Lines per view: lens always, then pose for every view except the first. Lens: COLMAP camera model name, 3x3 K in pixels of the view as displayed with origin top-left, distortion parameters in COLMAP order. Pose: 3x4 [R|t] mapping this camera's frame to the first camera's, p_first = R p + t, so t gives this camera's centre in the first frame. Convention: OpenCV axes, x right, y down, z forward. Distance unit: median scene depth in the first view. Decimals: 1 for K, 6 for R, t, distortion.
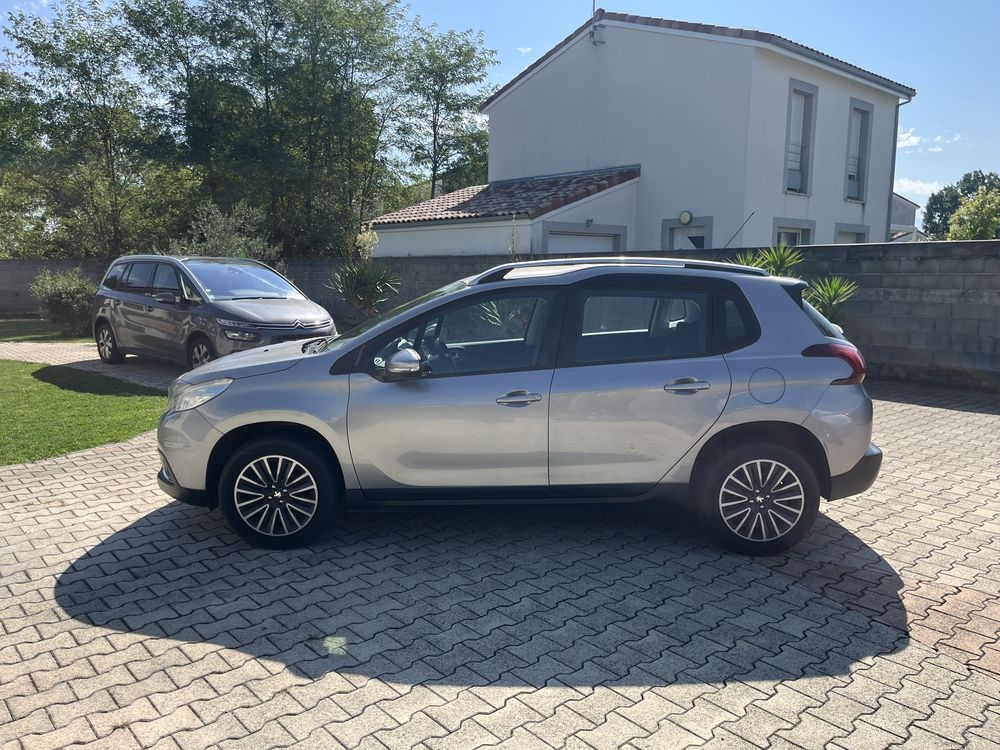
lens RADIAL K [[759.3, 0, 495.0], [0, 759.3, 375.2], [0, 0, 1]] dist [0.074752, -0.100251]
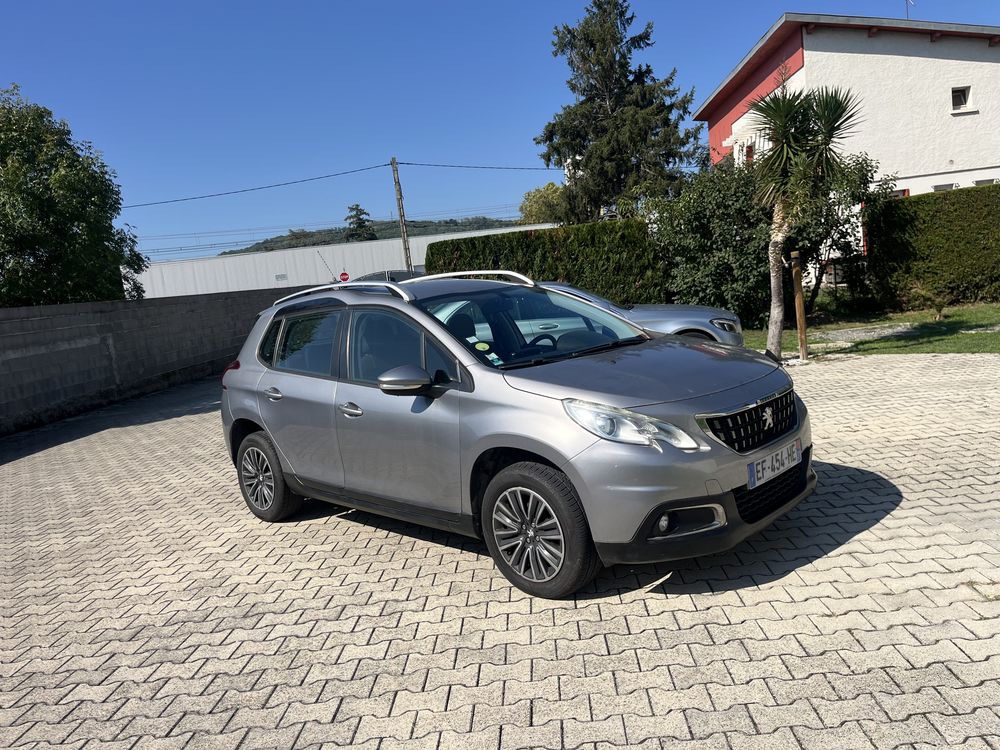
lens RADIAL K [[751.1, 0, 507.1], [0, 751.1, 374.4], [0, 0, 1]] dist [0.072282, -0.106027]
pose [[-0.720334, -0.007909, 0.693583, -0.845695], [0.204885, 0.952891, 0.223653, -0.265746], [-0.662677, 0.303209, -0.684779, 1.930179]]
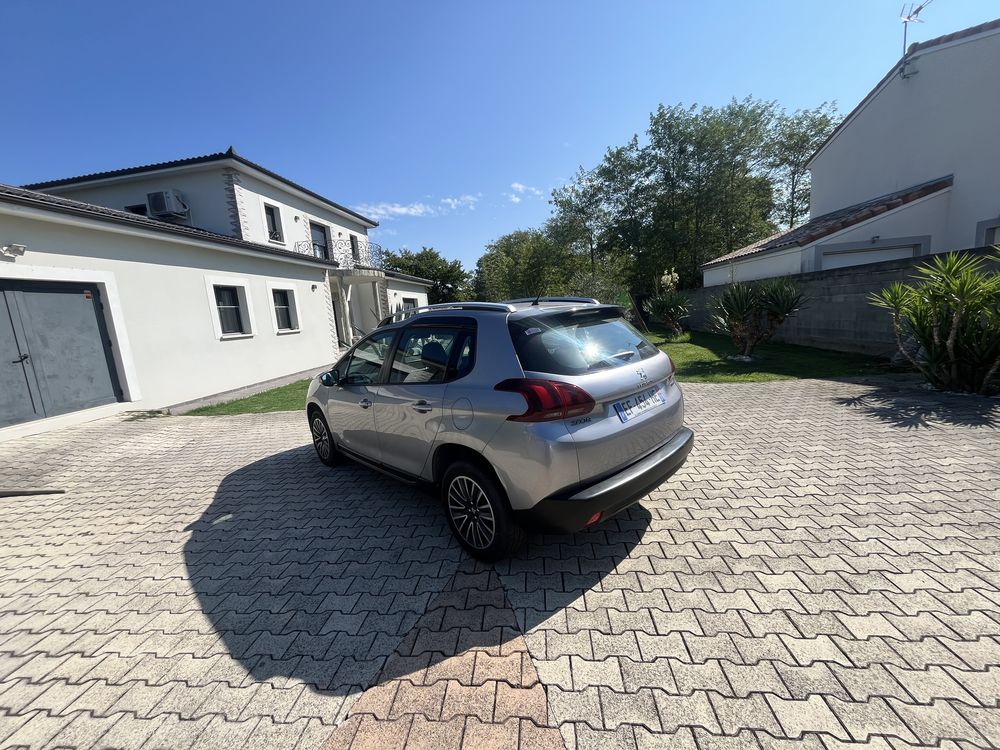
lens RADIAL K [[403.0, 0, 496.2], [0, 403.0, 374.3], [0, 0, 1]] dist [-0.001449, -0.000001]
pose [[0.678443, 0.046897, -0.733154, 0.792228], [-0.012373, 0.998548, 0.052424, -0.073512], [0.734549, -0.026495, 0.678039, 0.613968]]
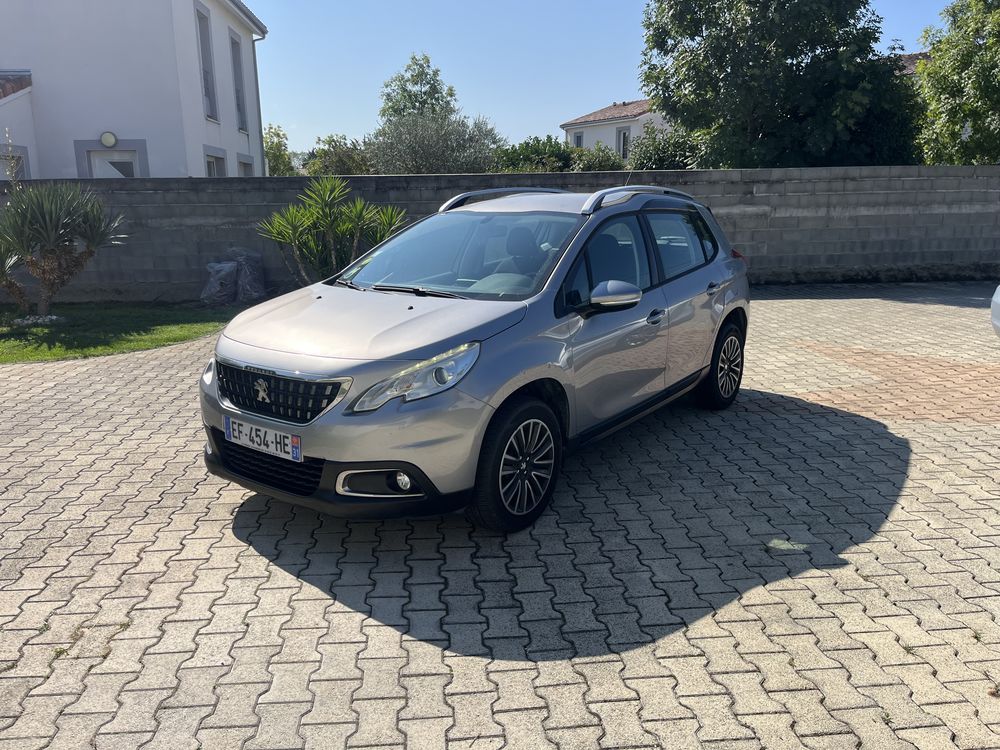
lens RADIAL K [[756.6, 0, 500.0], [0, 756.6, 375.0], [0, 0, 1]] dist [0.069639, -0.095624]
pose [[0.585928, -0.194642, 0.786640, -0.945601], [0.124446, 0.980823, 0.149996, -0.075686], [-0.800751, 0.010007, 0.598914, 0.504996]]
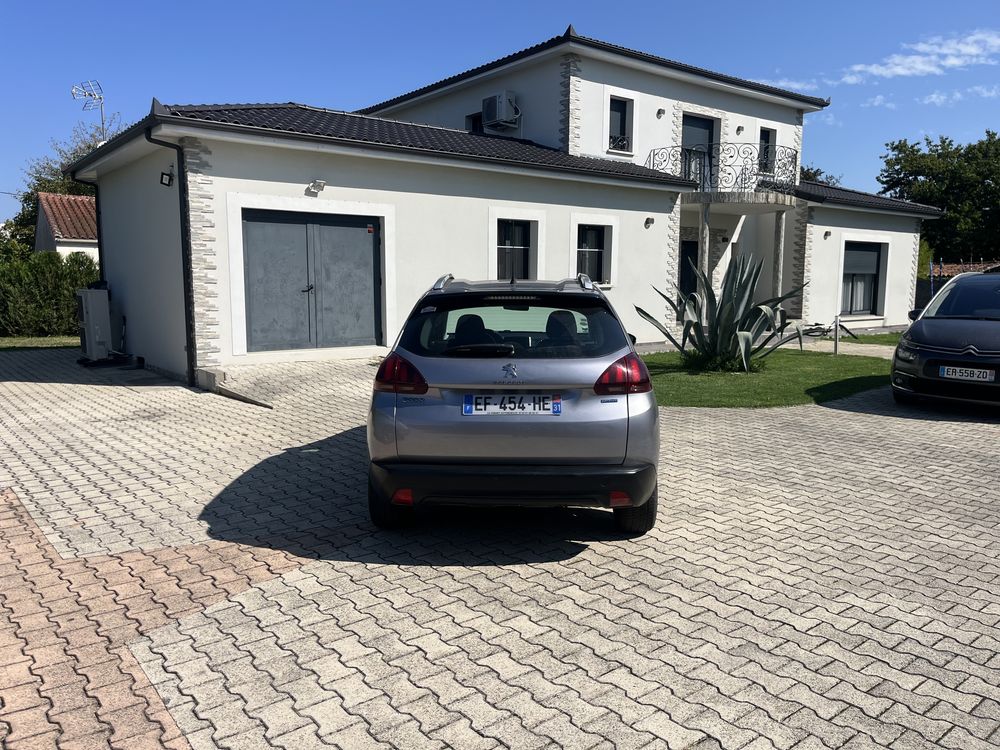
lens RADIAL K [[757.4, 0, 492.3], [0, 757.4, 373.3], [0, 0, 1]] dist [0.051092, -0.058675]
pose [[-0.036109, 0.111405, -0.993119, 1.468178], [-0.141288, 0.983216, 0.115431, -0.151751], [0.989310, 0.144484, -0.019763, 1.154572]]
